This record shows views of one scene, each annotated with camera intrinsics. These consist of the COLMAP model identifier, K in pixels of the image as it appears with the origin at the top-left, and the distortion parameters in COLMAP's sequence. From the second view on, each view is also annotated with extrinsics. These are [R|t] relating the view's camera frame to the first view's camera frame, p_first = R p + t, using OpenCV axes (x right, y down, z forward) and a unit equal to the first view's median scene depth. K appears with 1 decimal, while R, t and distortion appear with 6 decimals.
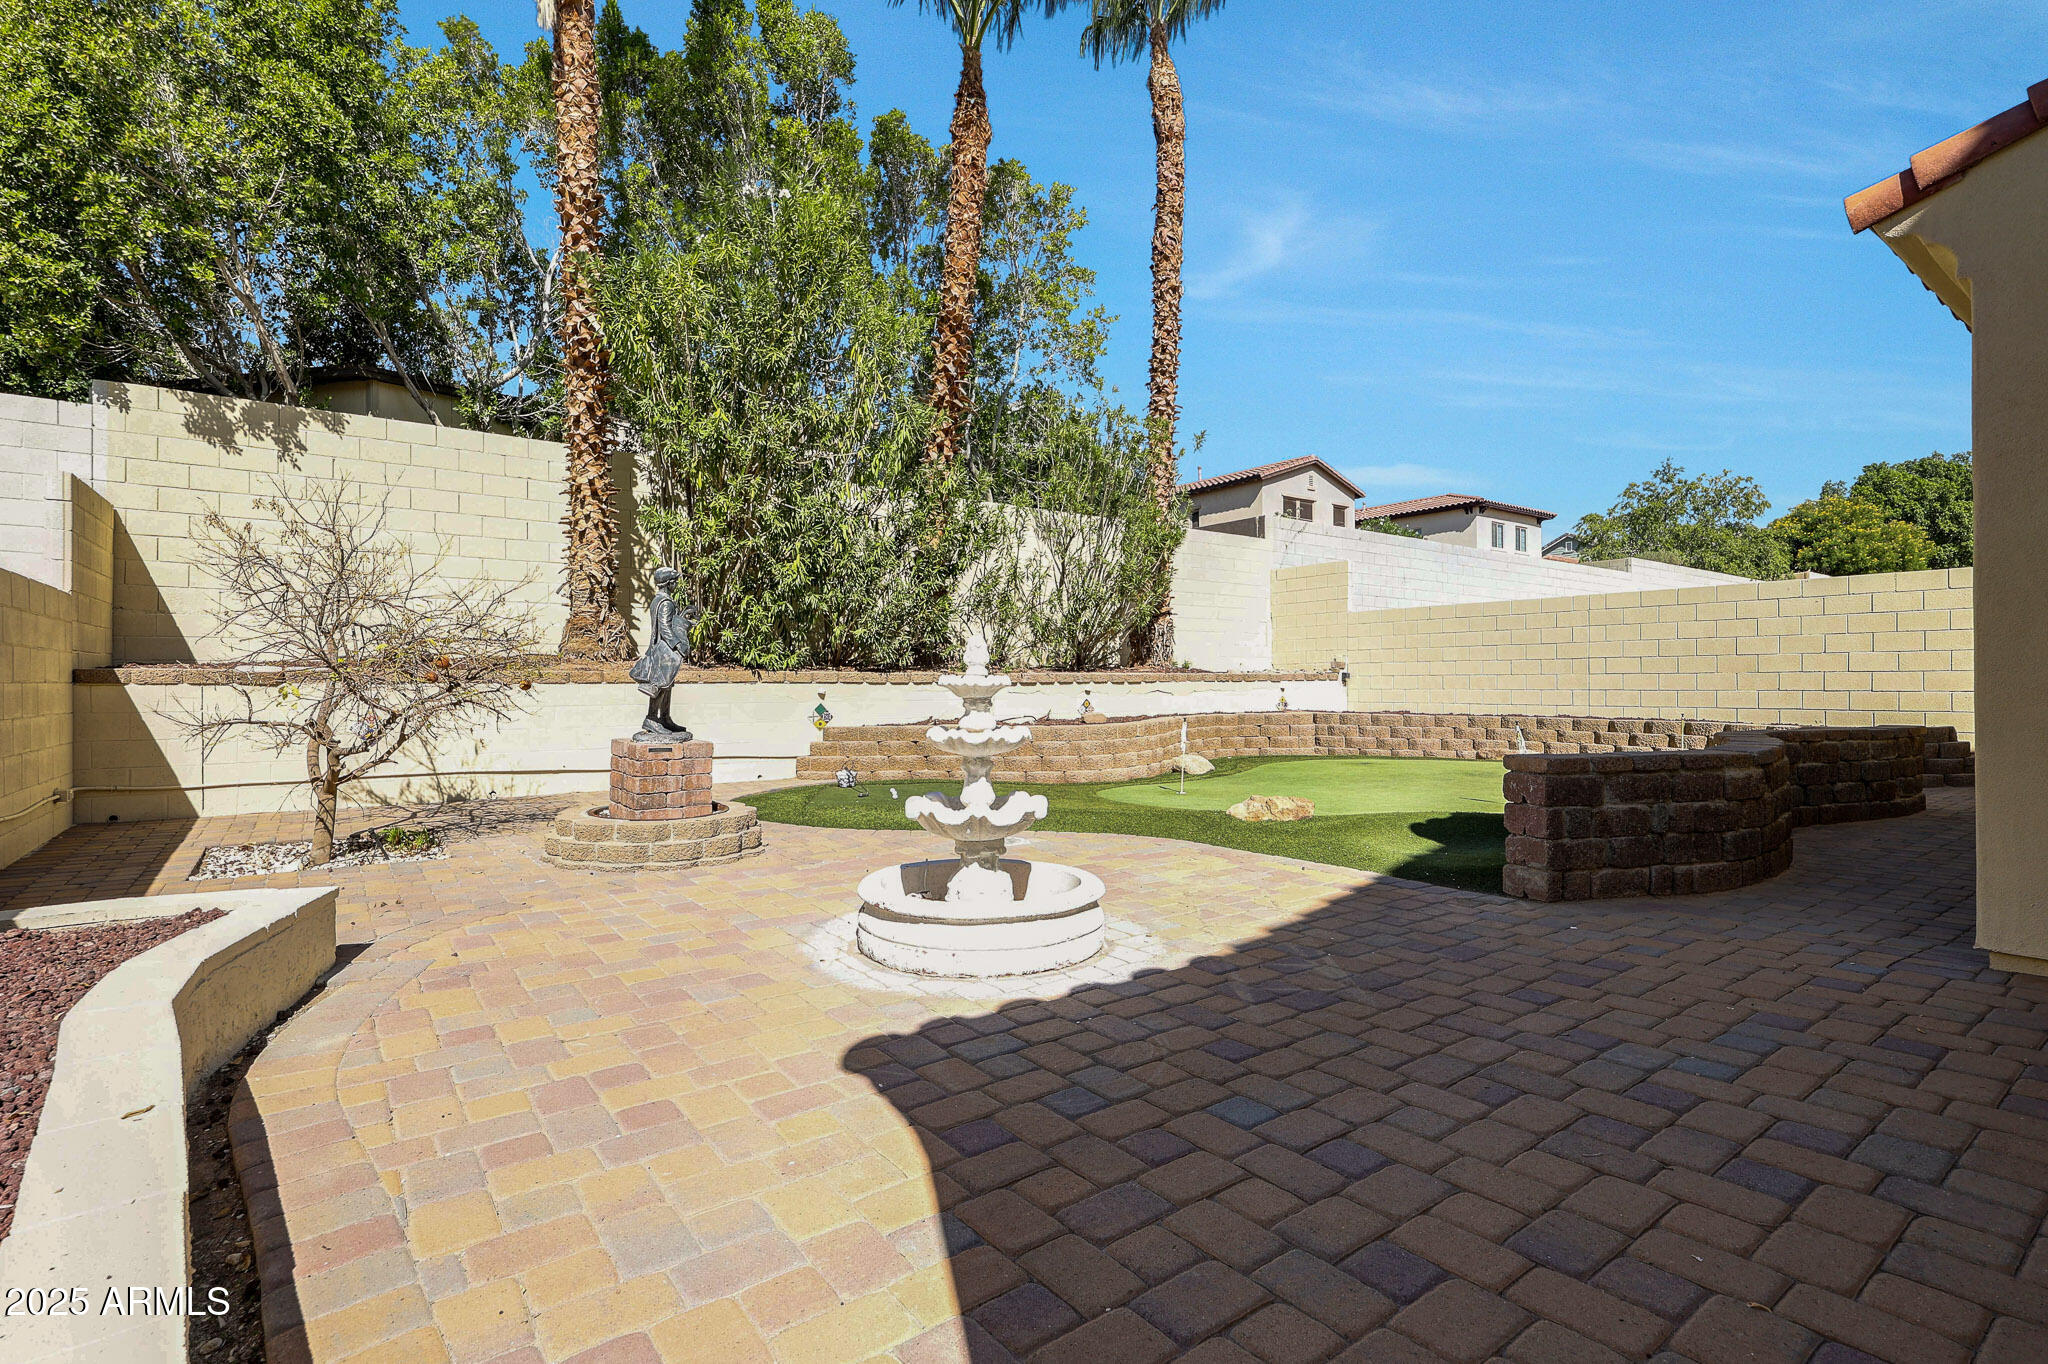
lens RADIAL K [[943.5, 0, 1017.6], [0, 943.5, 682.5], [0, 0, 1]] dist [-0.011462, 0.000348]
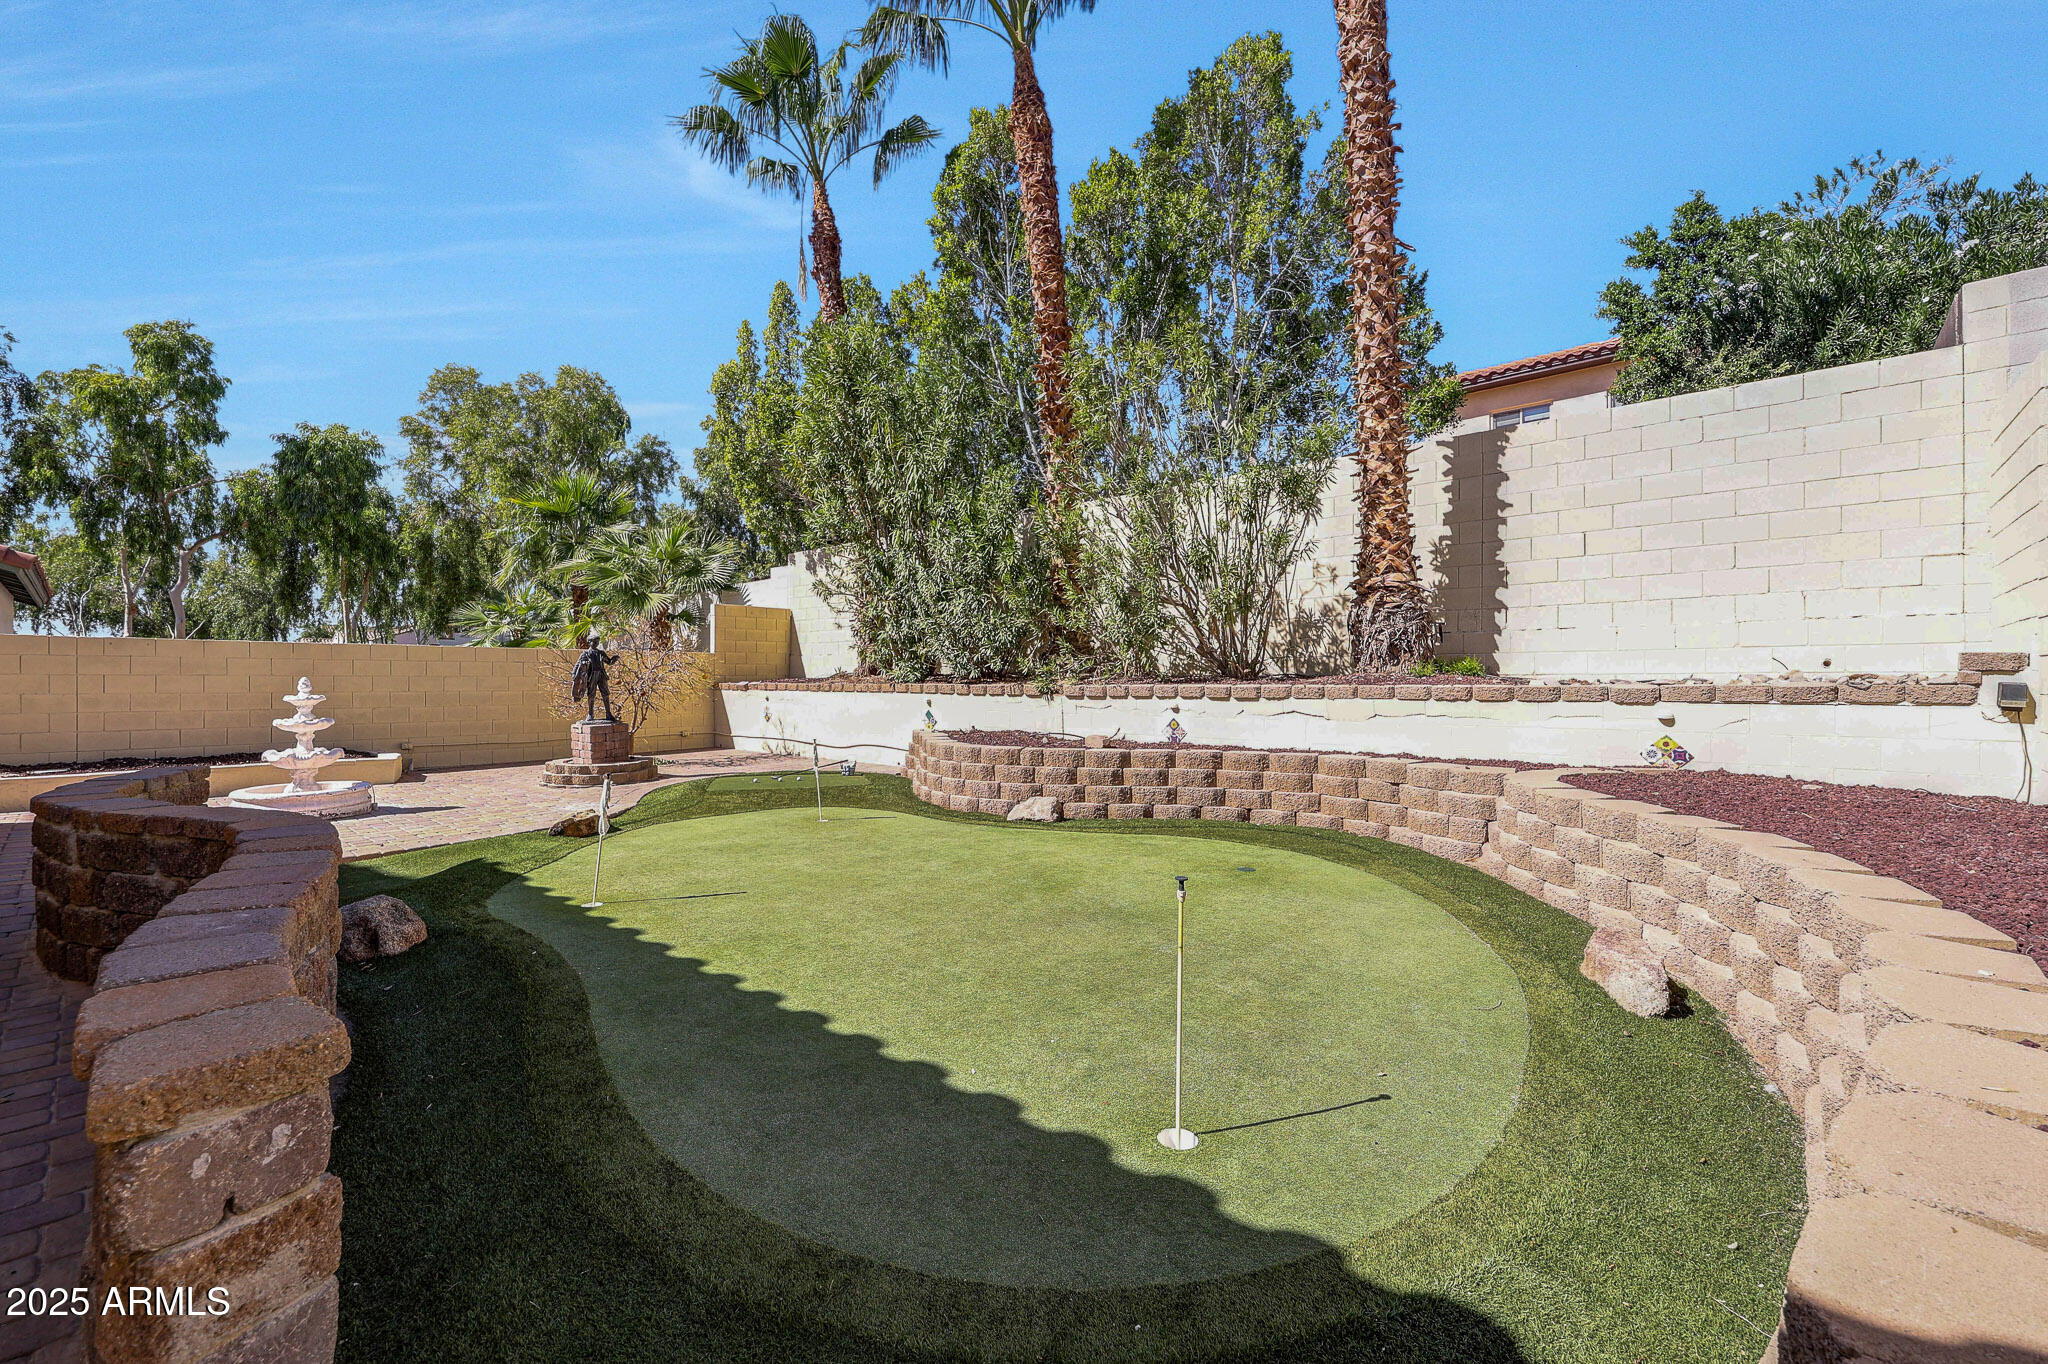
lens RADIAL K [[862.0, 0, 1024.0], [0, 862.0, 682.0], [0, 0, 1]] dist [-0.000071, 0.000338]
pose [[0.193242, 0.009712, -0.981103, 1.013161], [0.002918, 0.999941, 0.010473, -0.027713], [0.981147, -0.004887, 0.193203, 0.985479]]
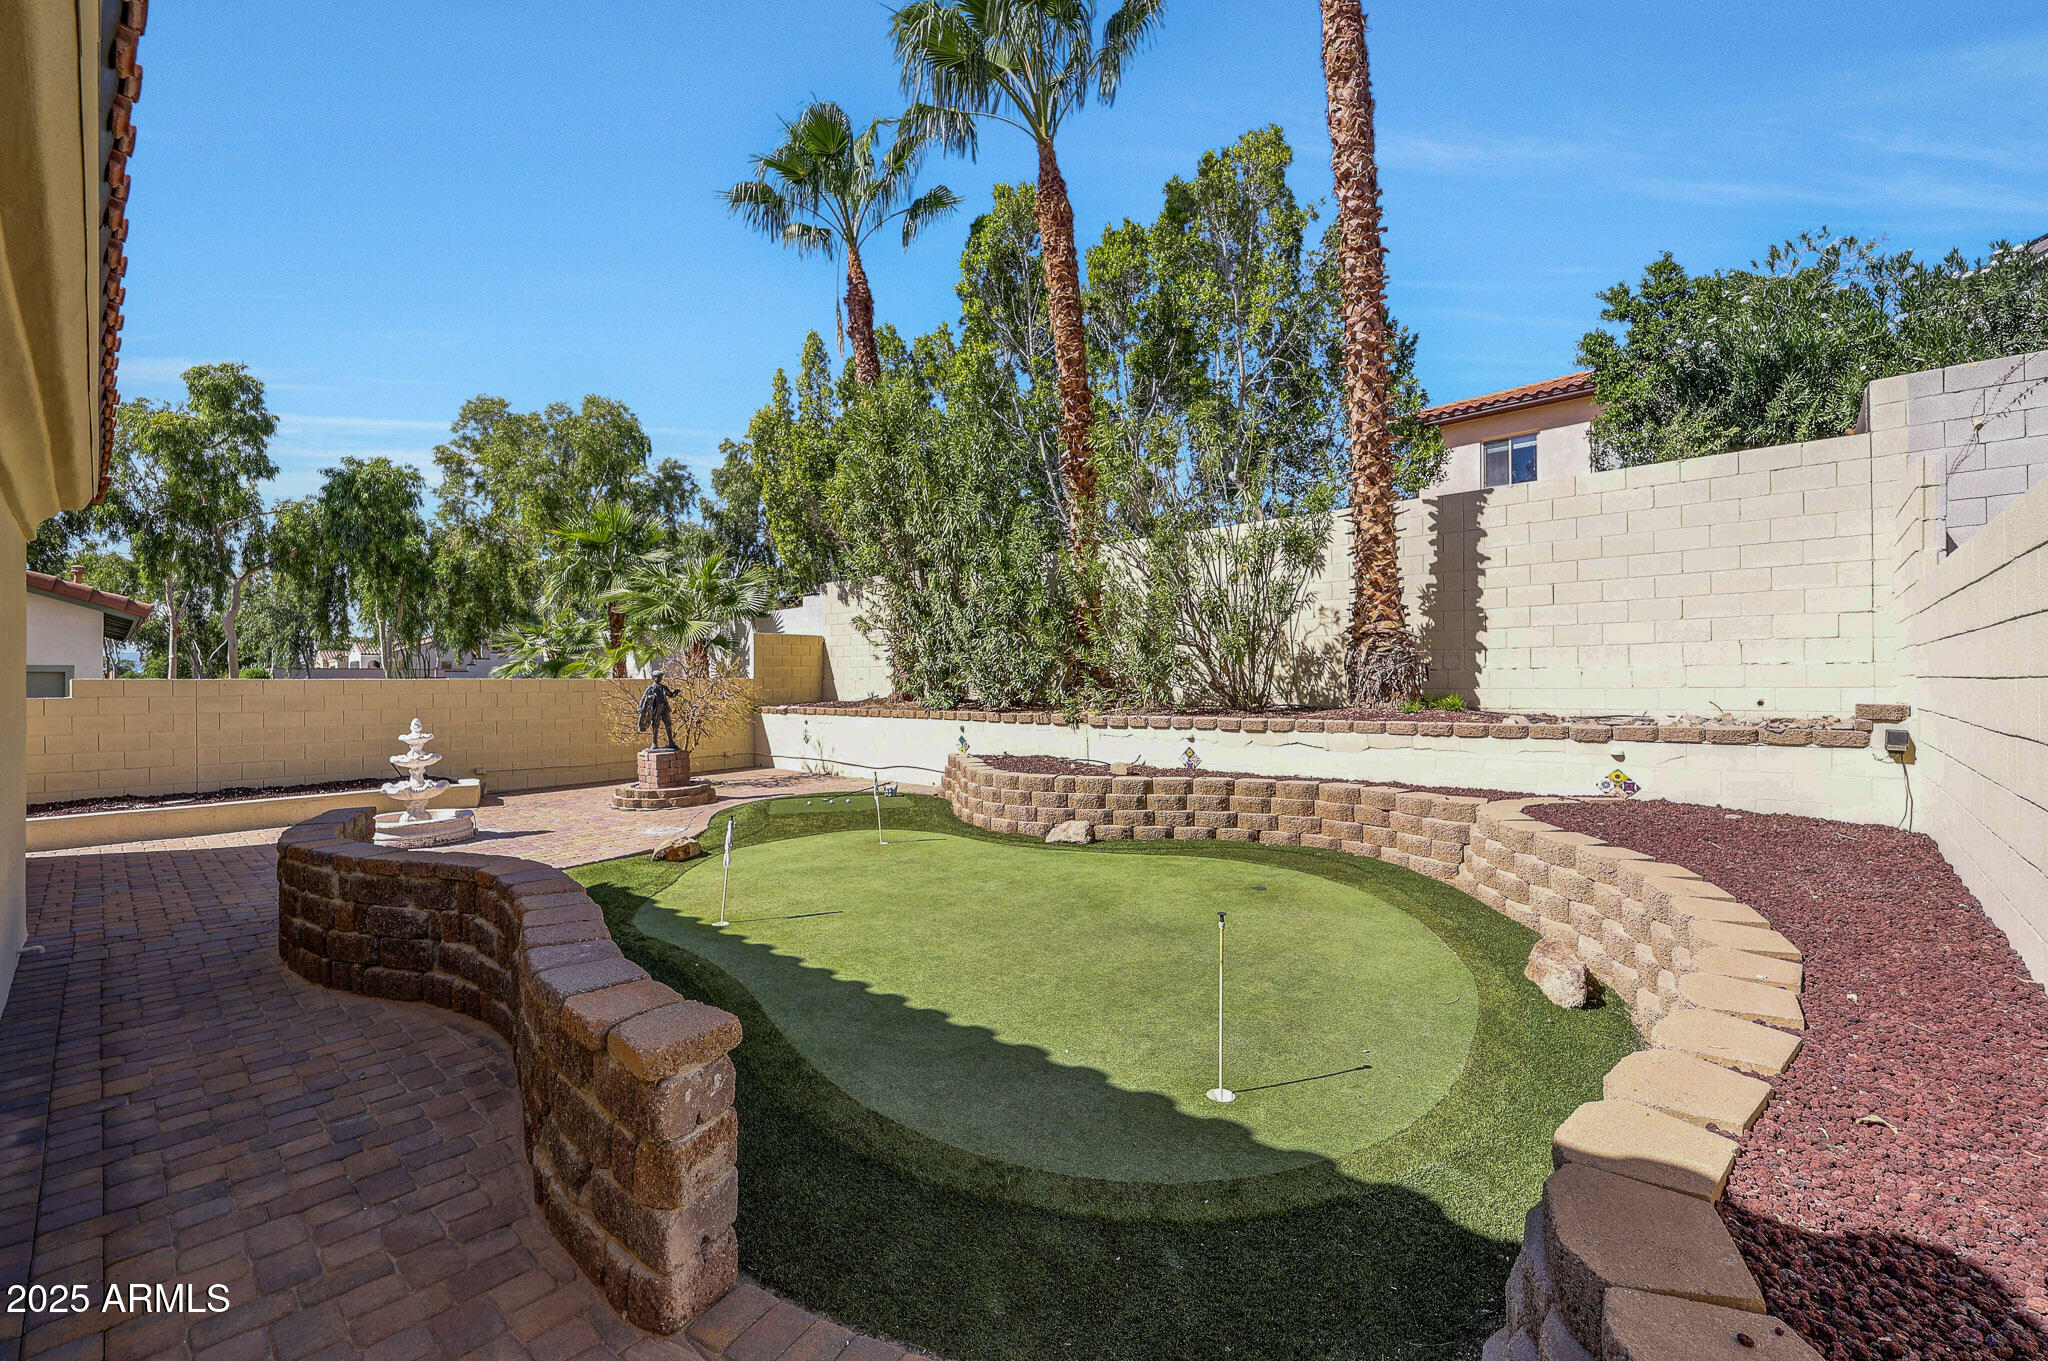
lens RADIAL K [[857.8, 0, 1018.1], [0, 857.8, 690.4], [0, 0, 1]] dist [0.000510, -0.000493]
pose [[0.183982, 0.015259, -0.982811, 1.113731], [0.014299, 0.999732, 0.018199, -0.069784], [0.982826, -0.017401, 0.183715, 0.929412]]
